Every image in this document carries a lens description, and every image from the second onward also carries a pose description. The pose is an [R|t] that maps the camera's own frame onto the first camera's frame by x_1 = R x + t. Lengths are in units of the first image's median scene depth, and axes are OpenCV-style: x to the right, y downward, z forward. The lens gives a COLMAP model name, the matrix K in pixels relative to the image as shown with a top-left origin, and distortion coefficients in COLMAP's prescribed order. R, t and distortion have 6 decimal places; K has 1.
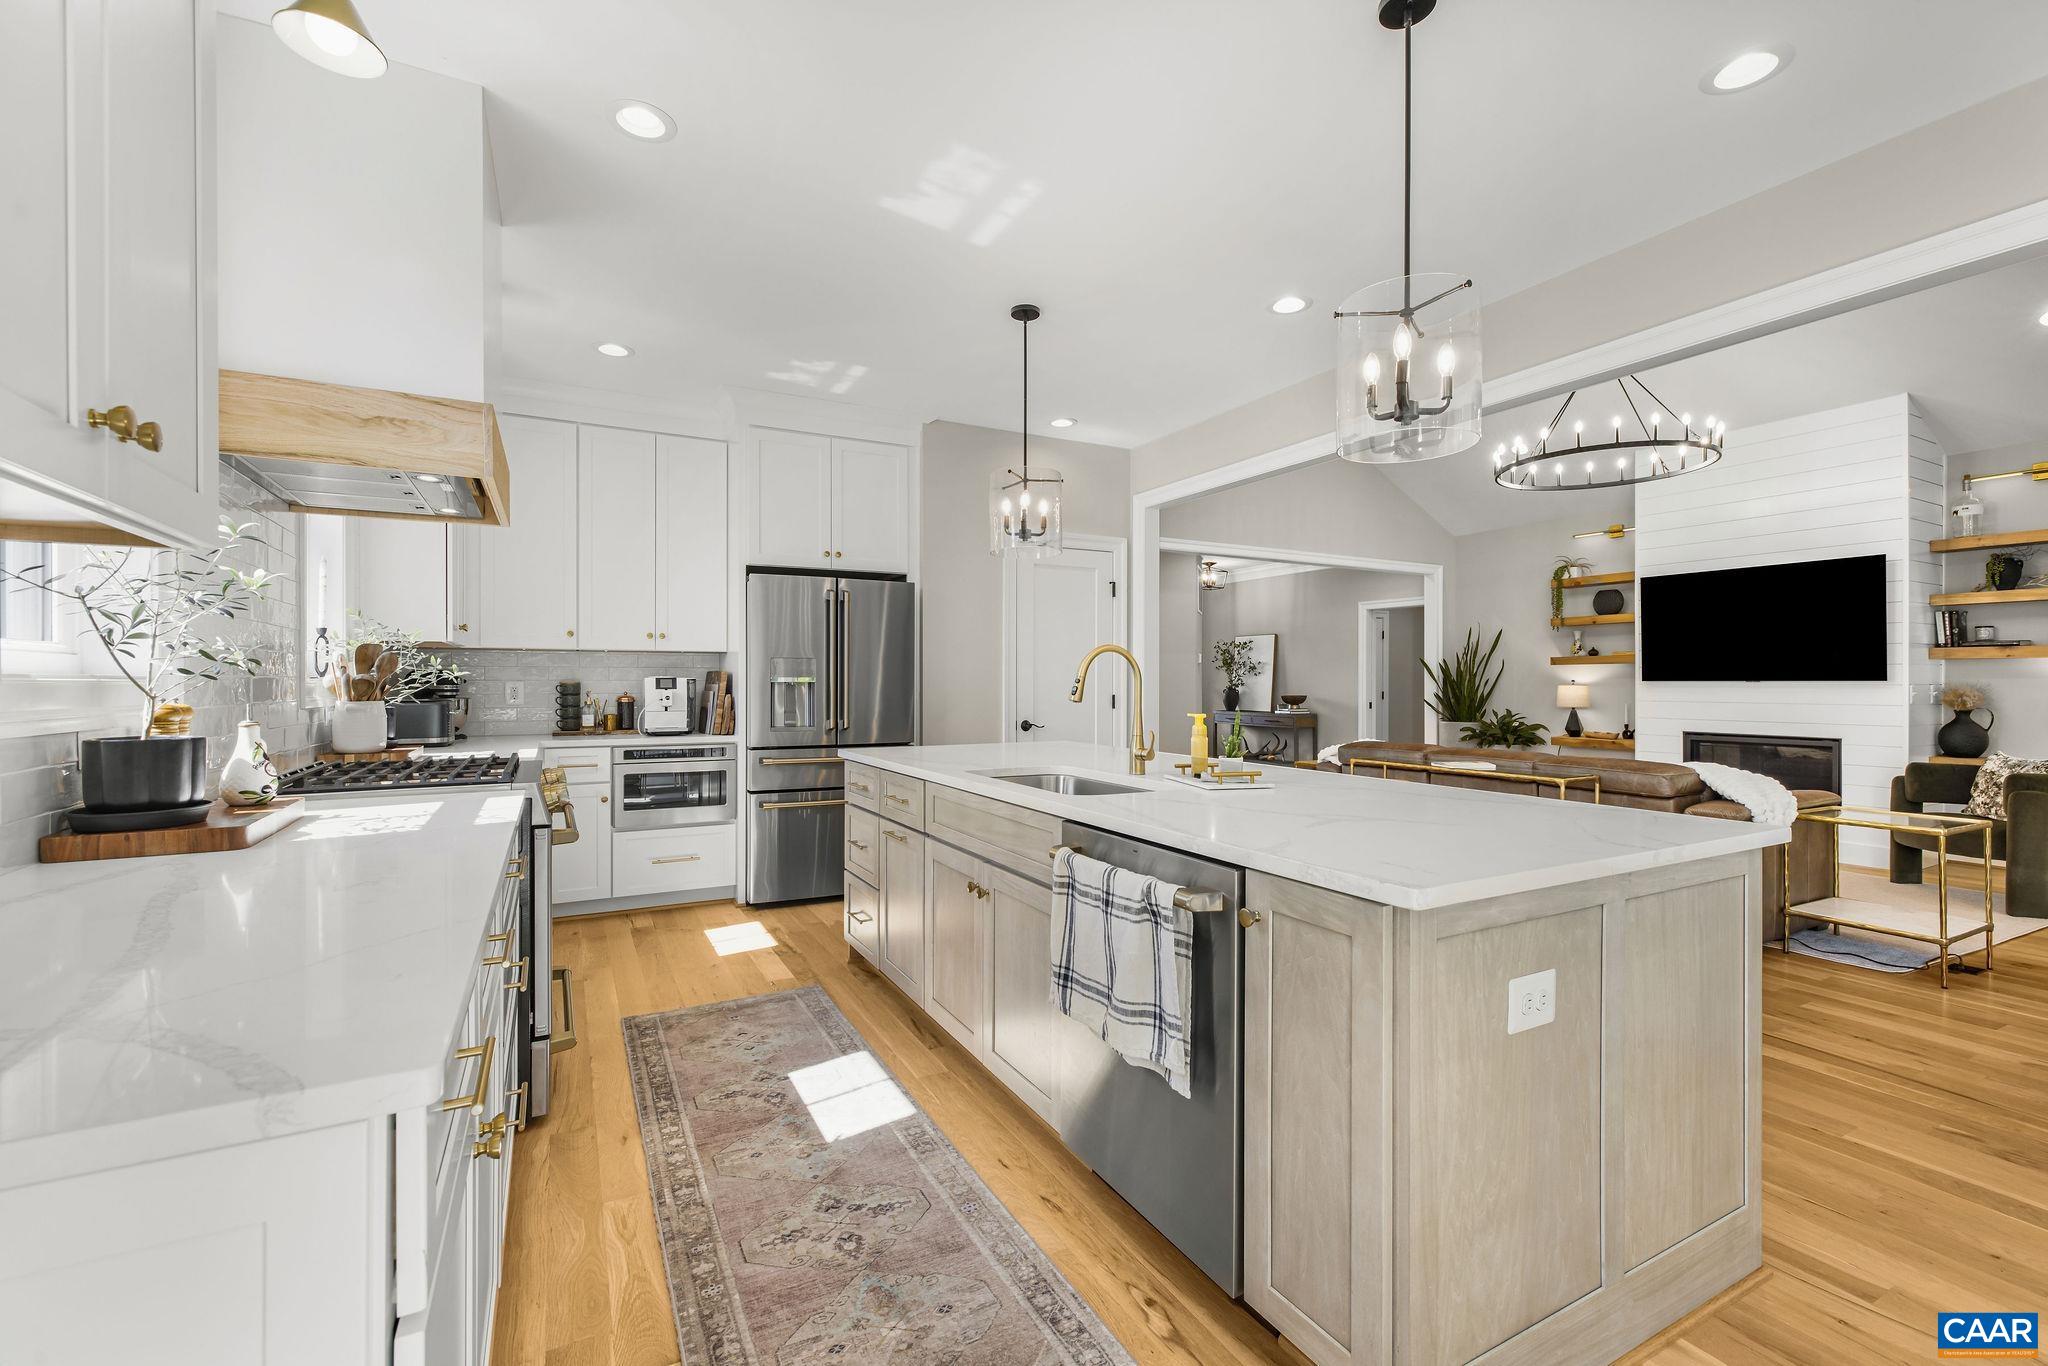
lens RADIAL K [[867.5, 0, 1019.6], [0, 867.5, 685.4], [0, 0, 1]] dist [0.000388, -0.000040]
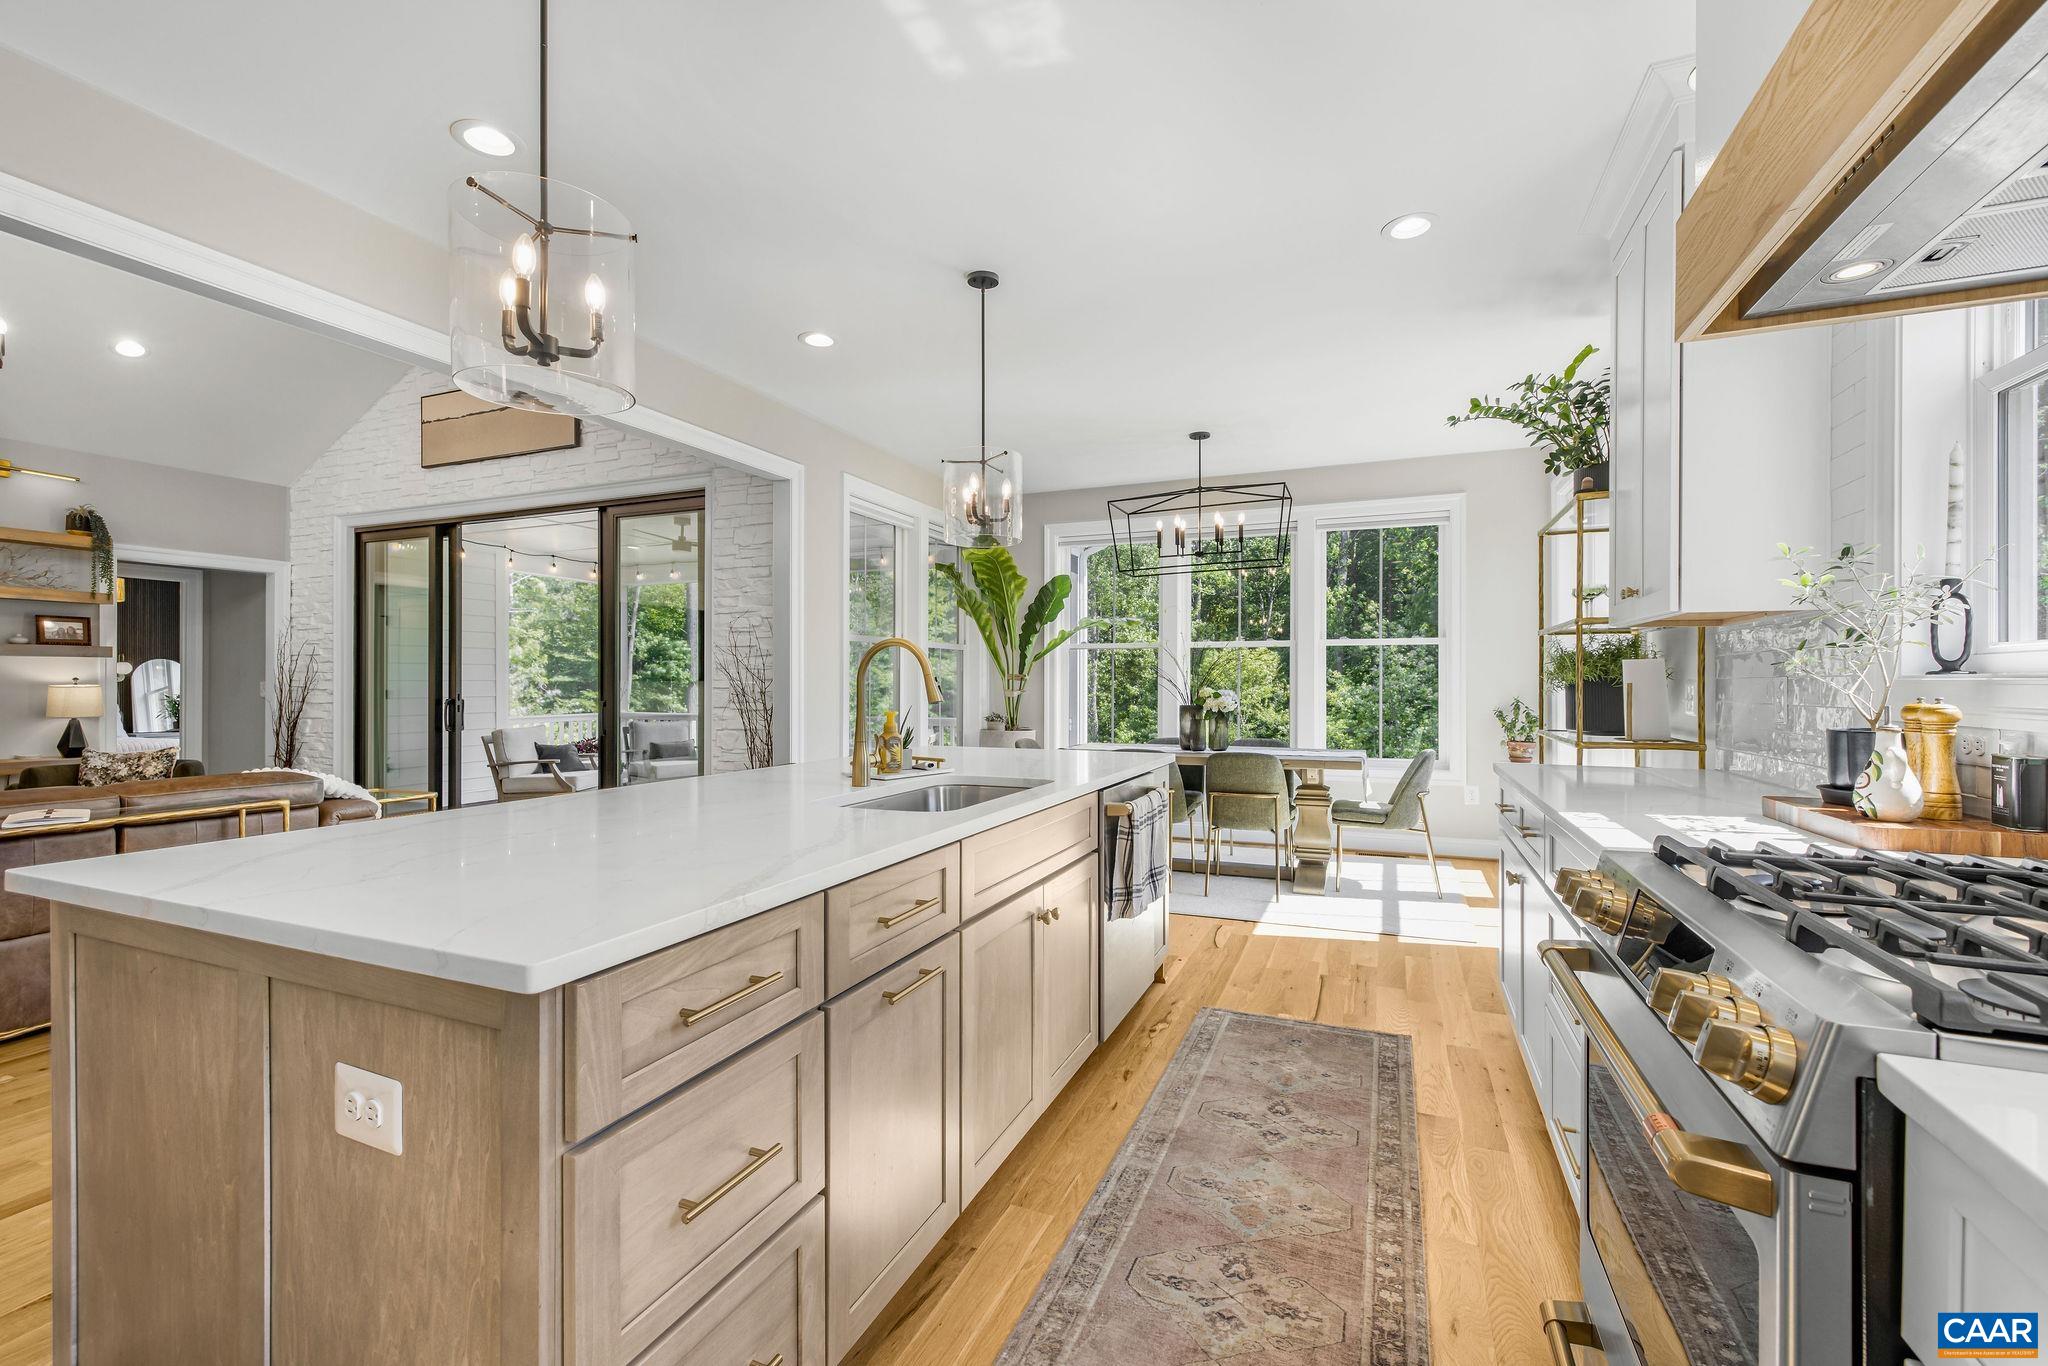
lens RADIAL K [[867.5, 0, 1026.9], [0, 867.5, 679.0], [0, 0, 1]] dist [0.000388, -0.000040]
pose [[-0.631430, 0.001250, 0.775432, -0.280841], [0.003655, 0.999992, 0.001364, -0.002470], [-0.775424, 0.003695, -0.631430, 0.613429]]
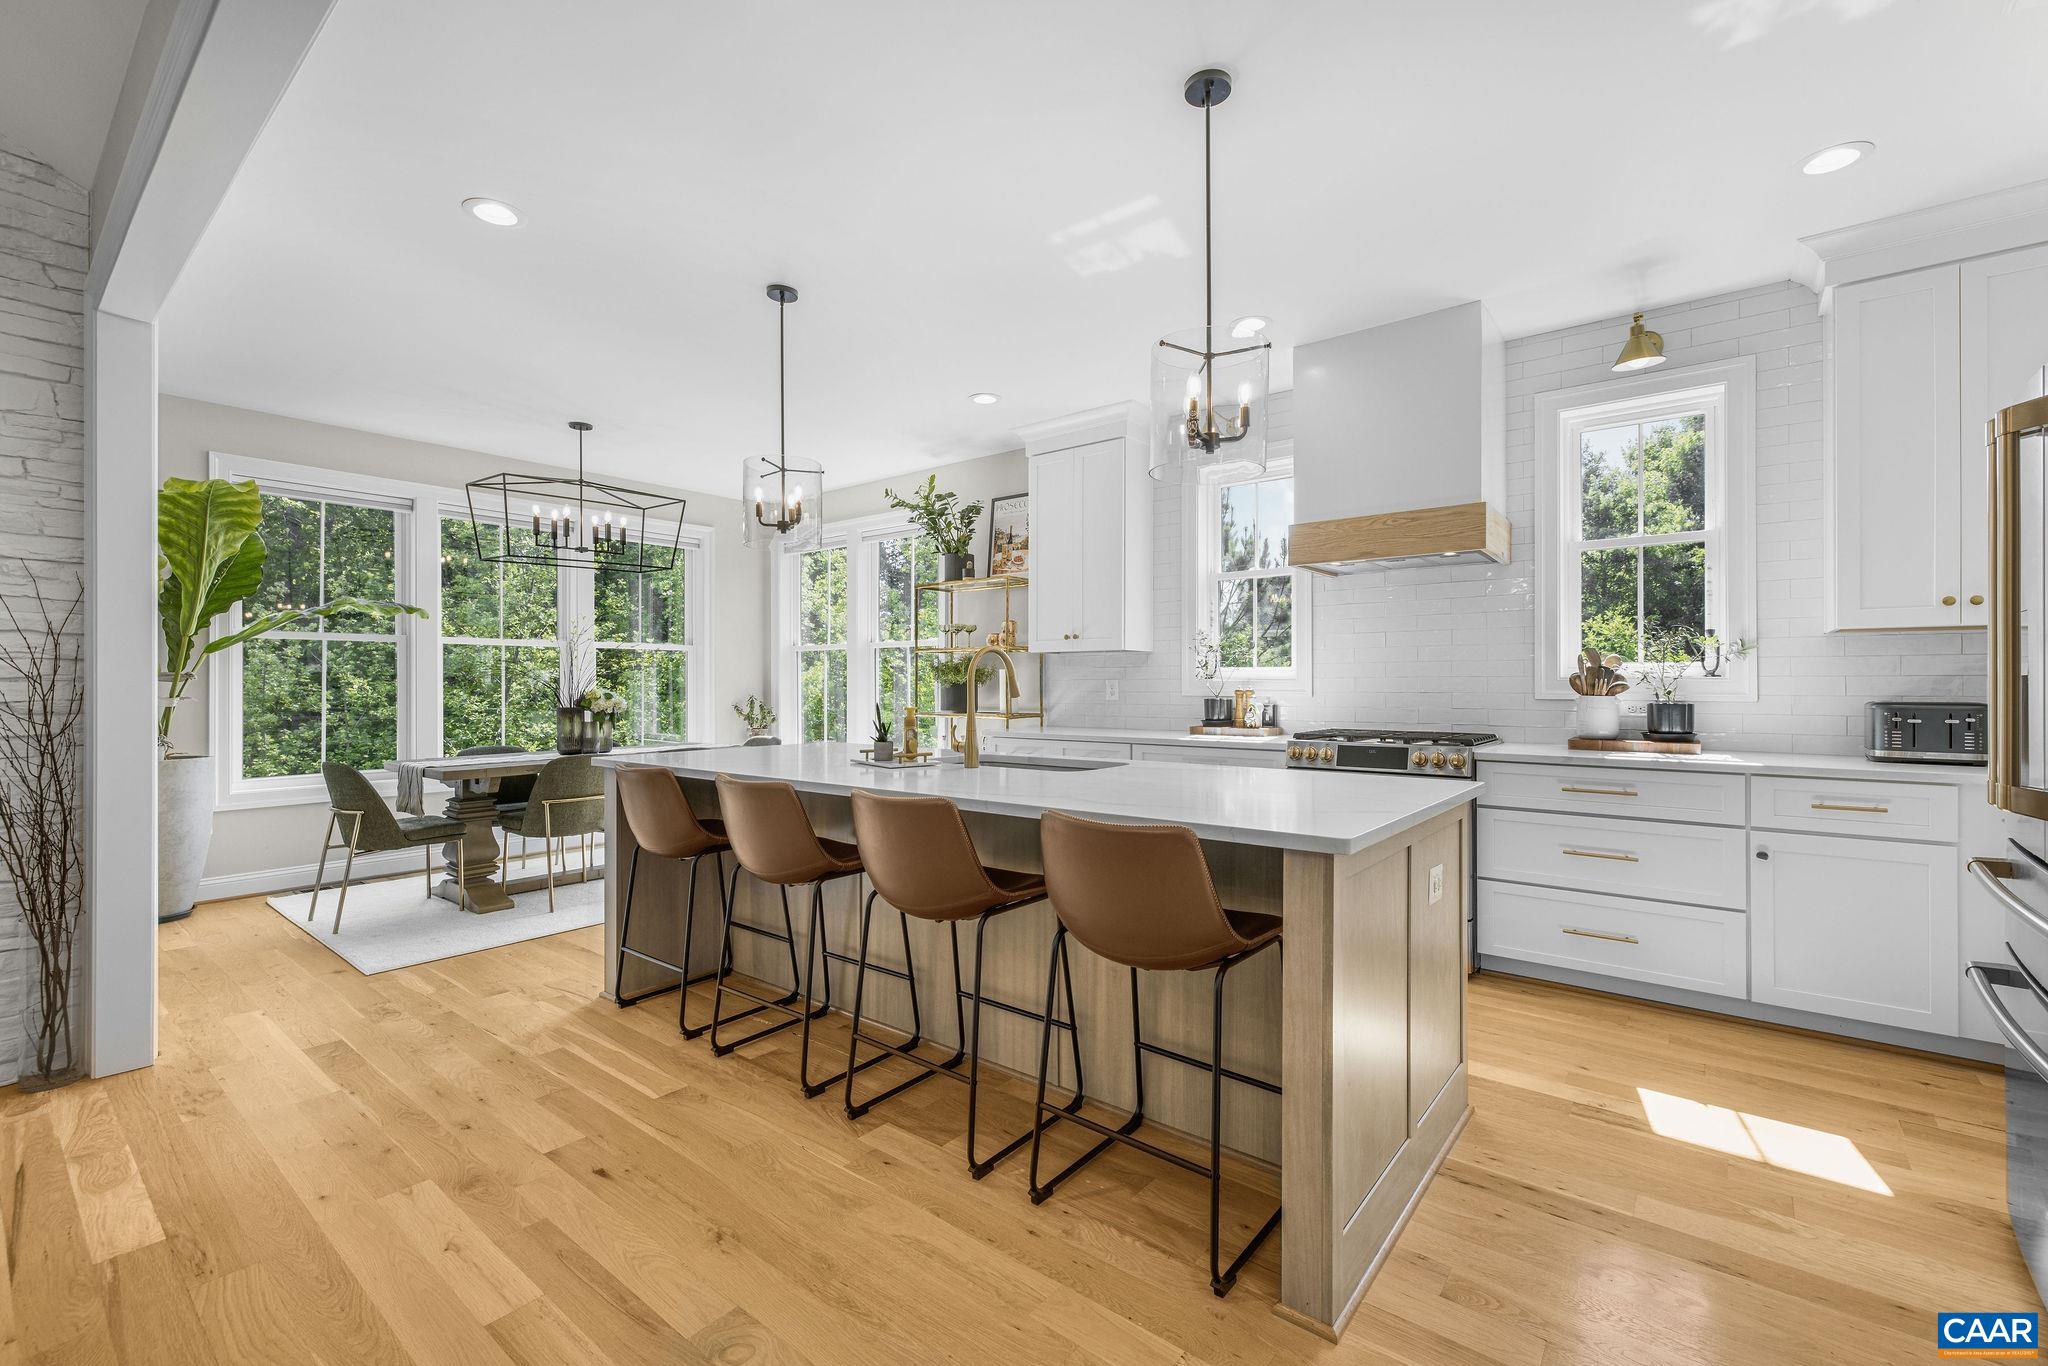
lens RADIAL K [[867.5, 0, 1017.3], [0, 867.5, 679.7], [0, 0, 1]] dist [0.000388, -0.000040]
pose [[-0.920468, -0.000720, -0.390818, 0.211912], [-0.000503, 1.000000, -0.000657, -0.000708], [0.390818, -0.000408, -0.920468, 0.853600]]
